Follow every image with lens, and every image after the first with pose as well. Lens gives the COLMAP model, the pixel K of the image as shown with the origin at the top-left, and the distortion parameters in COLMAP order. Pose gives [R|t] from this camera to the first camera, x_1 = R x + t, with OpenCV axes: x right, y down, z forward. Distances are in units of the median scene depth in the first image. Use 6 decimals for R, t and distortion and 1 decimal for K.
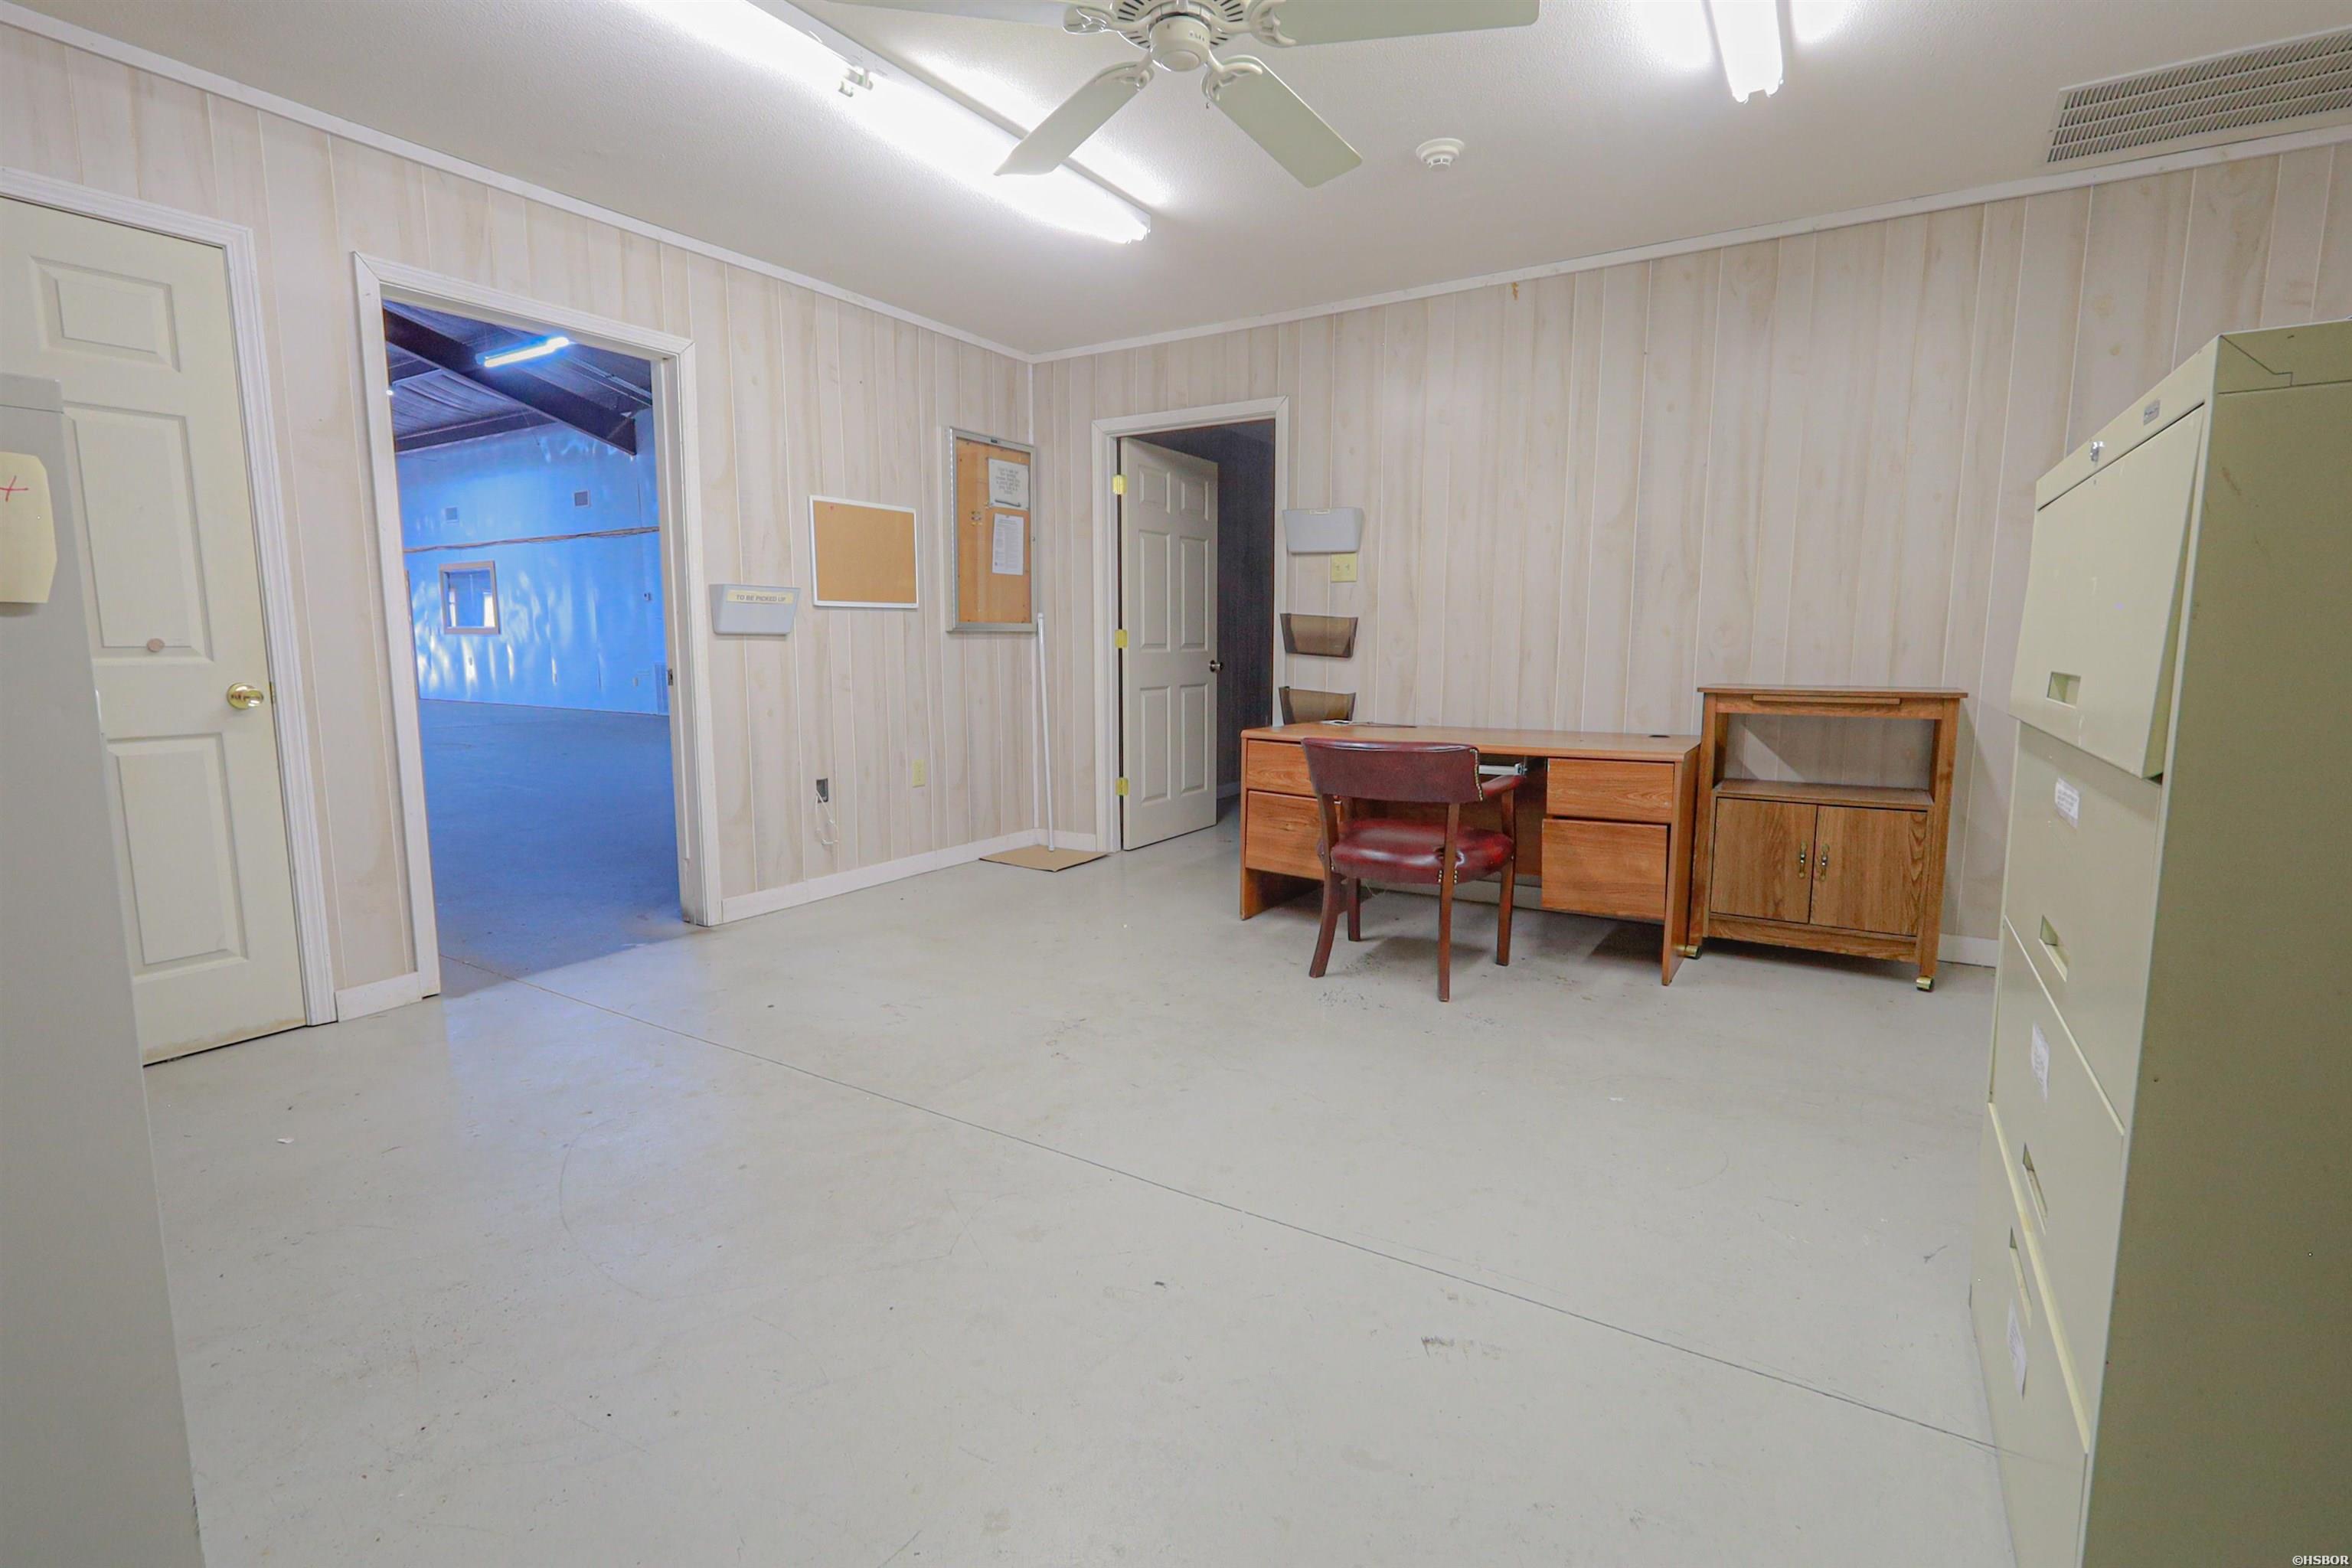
lens RADIAL K [[1082.8, 0, 1167.5], [0, 1082.8, 780.8], [0, 0, 1]] dist [-0.002420, -0.000153]
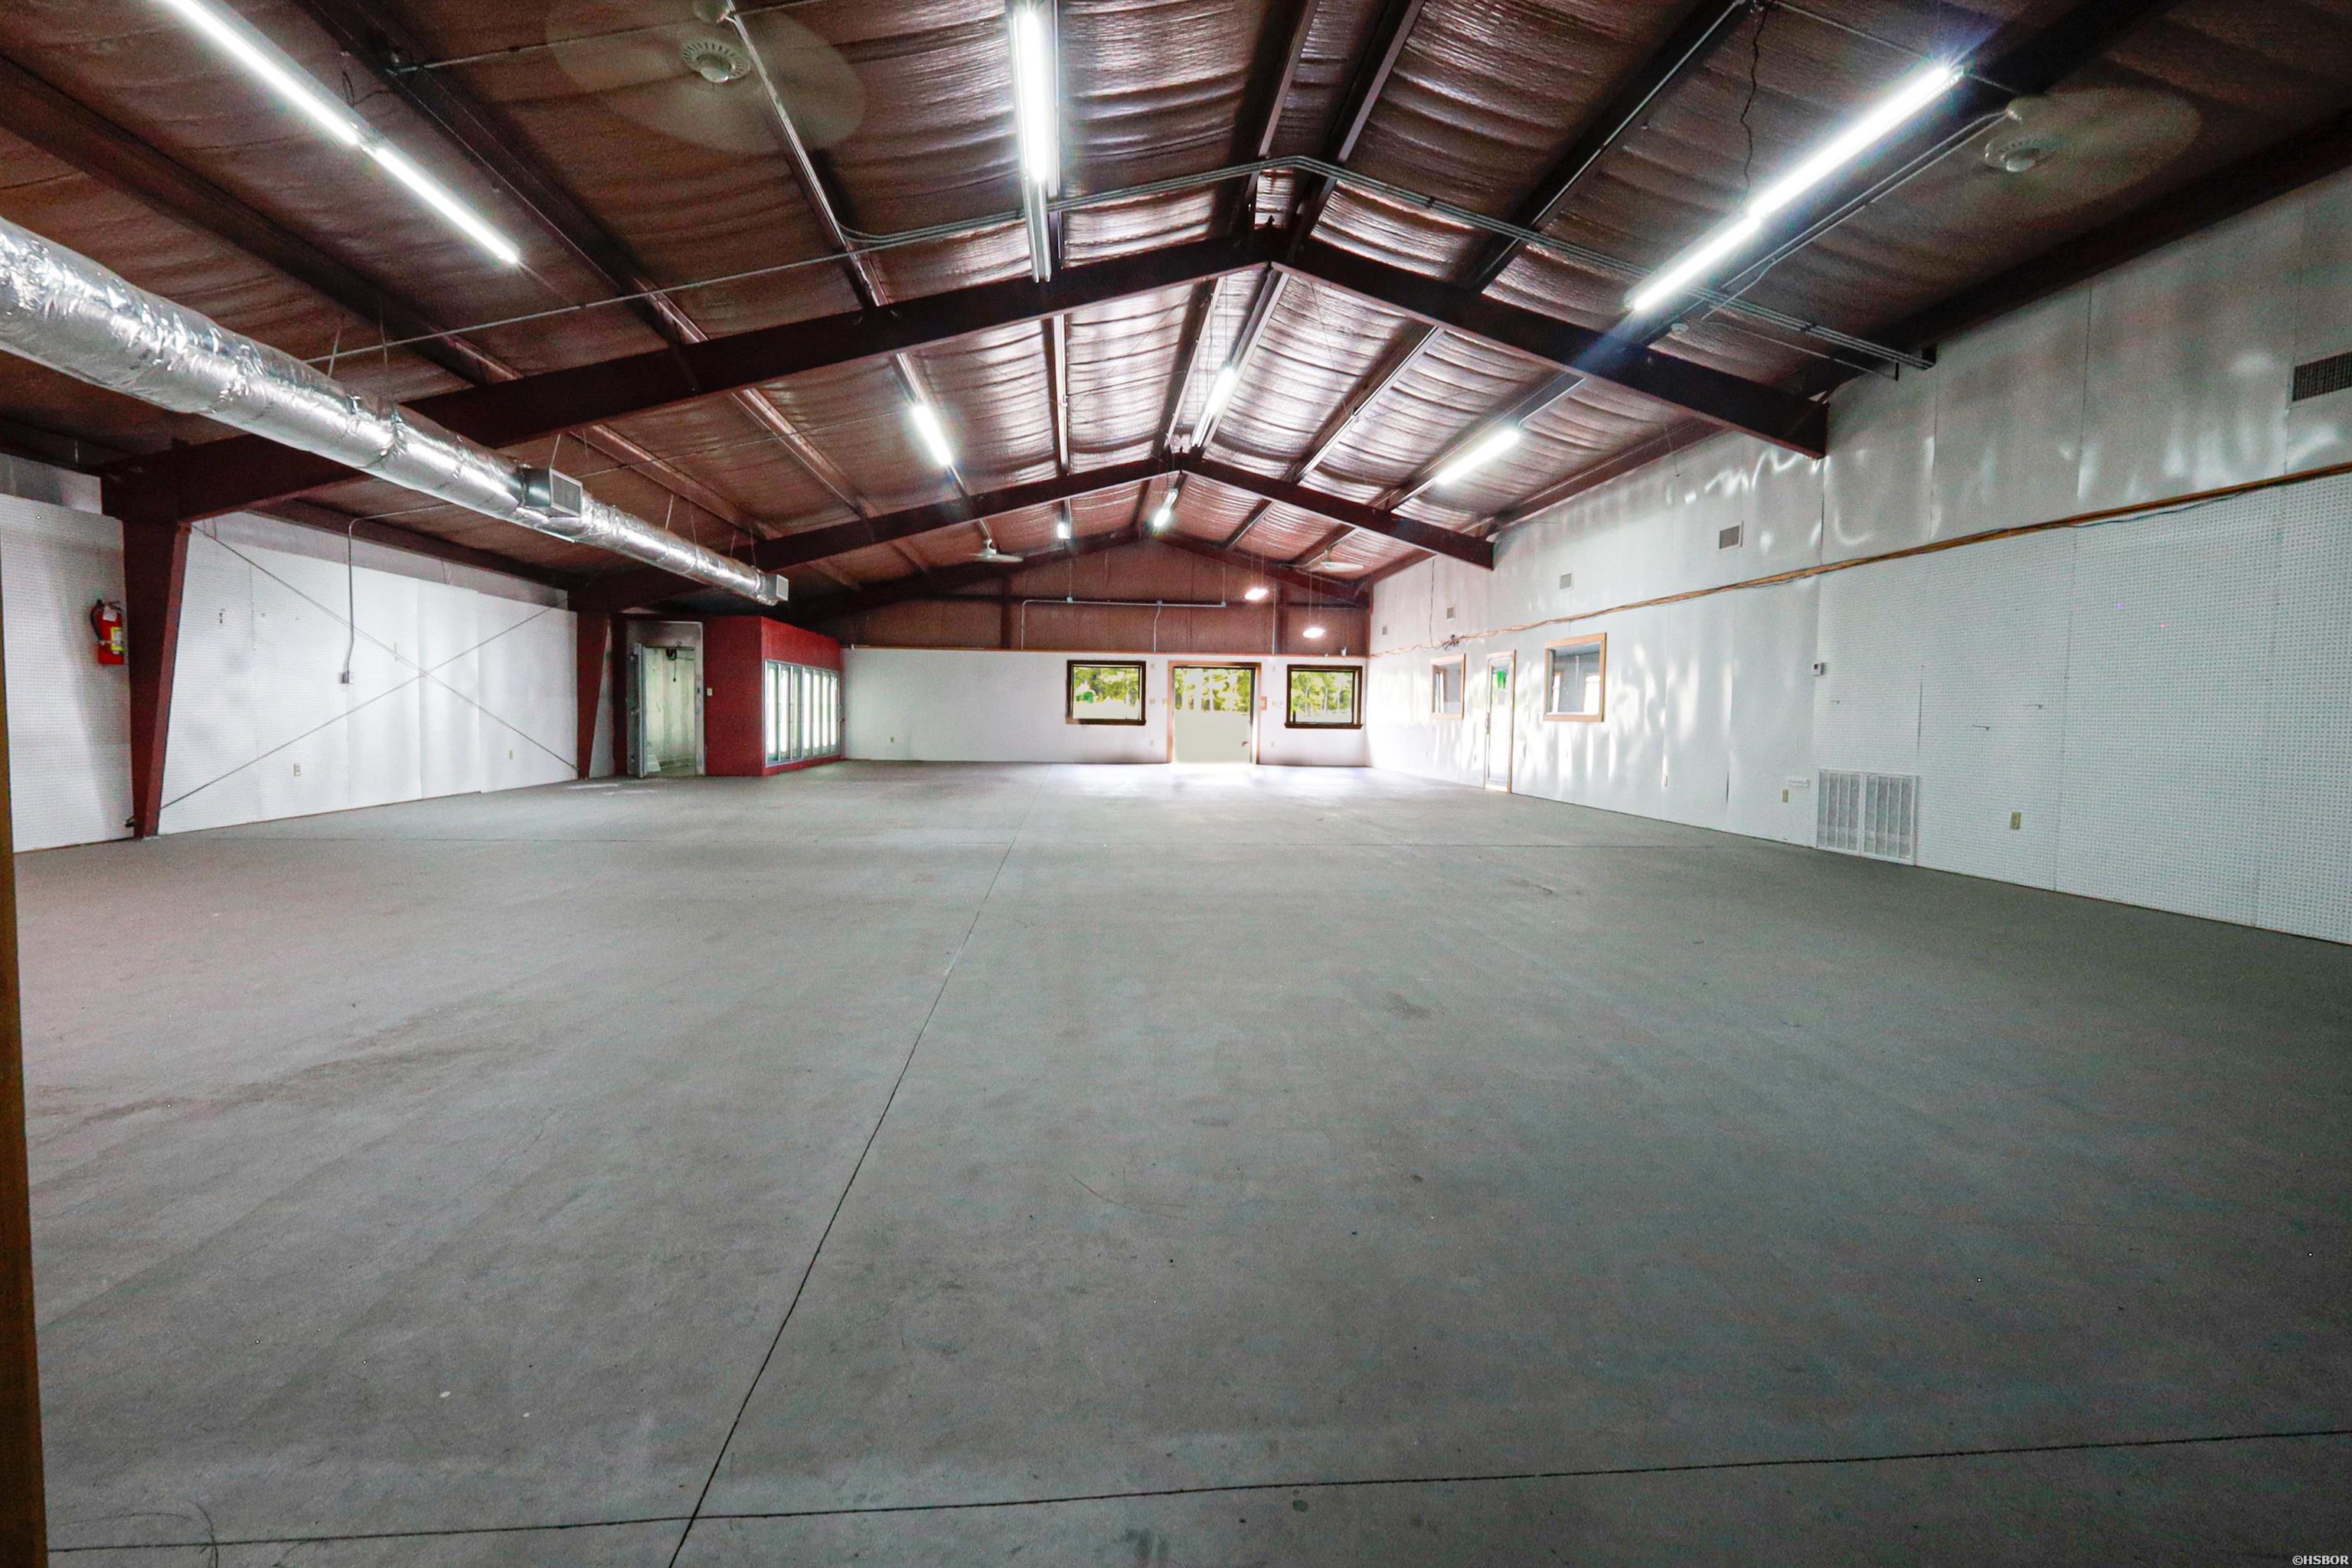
lens RADIAL K [[1082.8, 0, 1167.5], [0, 1082.8, 780.8], [0, 0, 1]] dist [-0.002420, -0.000153]
pose [[0.603255, 0.054455, -0.795687, -0.186991], [-0.117918, 0.992791, -0.021456, -0.040651], [0.788783, 0.106769, 0.605328, 0.288653]]
